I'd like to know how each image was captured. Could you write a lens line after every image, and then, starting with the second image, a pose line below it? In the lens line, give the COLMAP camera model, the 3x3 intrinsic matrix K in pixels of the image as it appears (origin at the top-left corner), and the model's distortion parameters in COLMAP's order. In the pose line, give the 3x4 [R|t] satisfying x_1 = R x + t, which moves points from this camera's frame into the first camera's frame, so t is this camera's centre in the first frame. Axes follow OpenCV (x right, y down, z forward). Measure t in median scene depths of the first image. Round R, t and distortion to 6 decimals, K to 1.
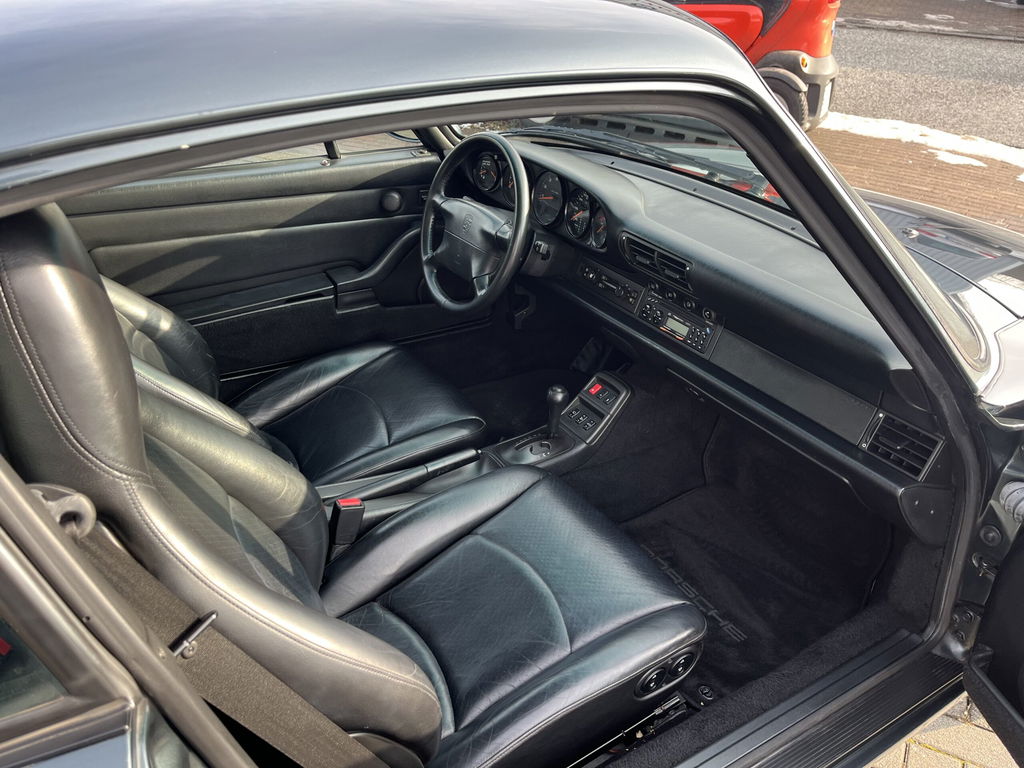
lens RADIAL K [[773.0, 0, 513.3], [0, 773.0, 382.9], [0, 0, 1]] dist [0.048240, -0.076063]
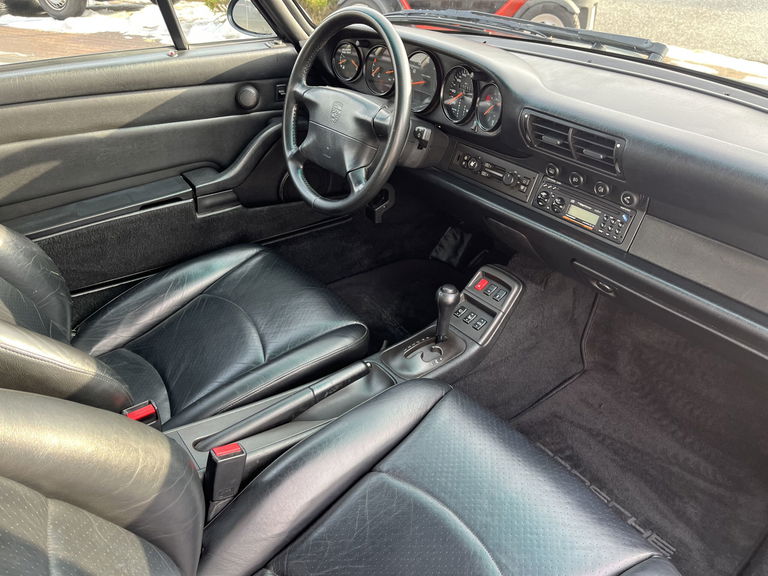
lens RADIAL K [[579.8, 0, 387.5], [0, 579.8, 284.4], [0, 0, 1]] dist [0.048240, -0.076063]
pose [[0.995154, -0.059848, 0.078024, -0.071419], [0.056243, 0.997281, 0.047613, -0.037028], [-0.080661, -0.042994, 0.995814, 0.338468]]
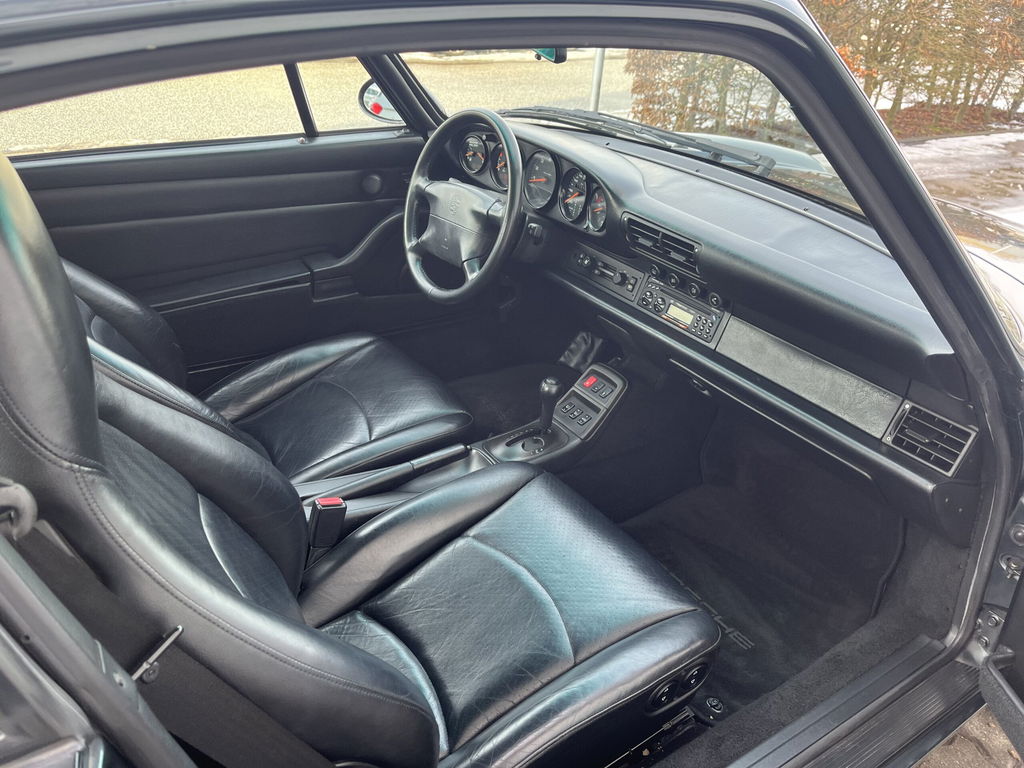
lens RADIAL K [[773.0, 0, 510.3], [0, 773.0, 380.5], [0, 0, 1]] dist [0.048240, -0.076063]
pose [[0.999387, 0.003133, 0.034882, -0.027180], [-0.002900, 0.999973, -0.006704, 0.014380], [-0.034902, 0.006599, 0.999369, 0.065640]]
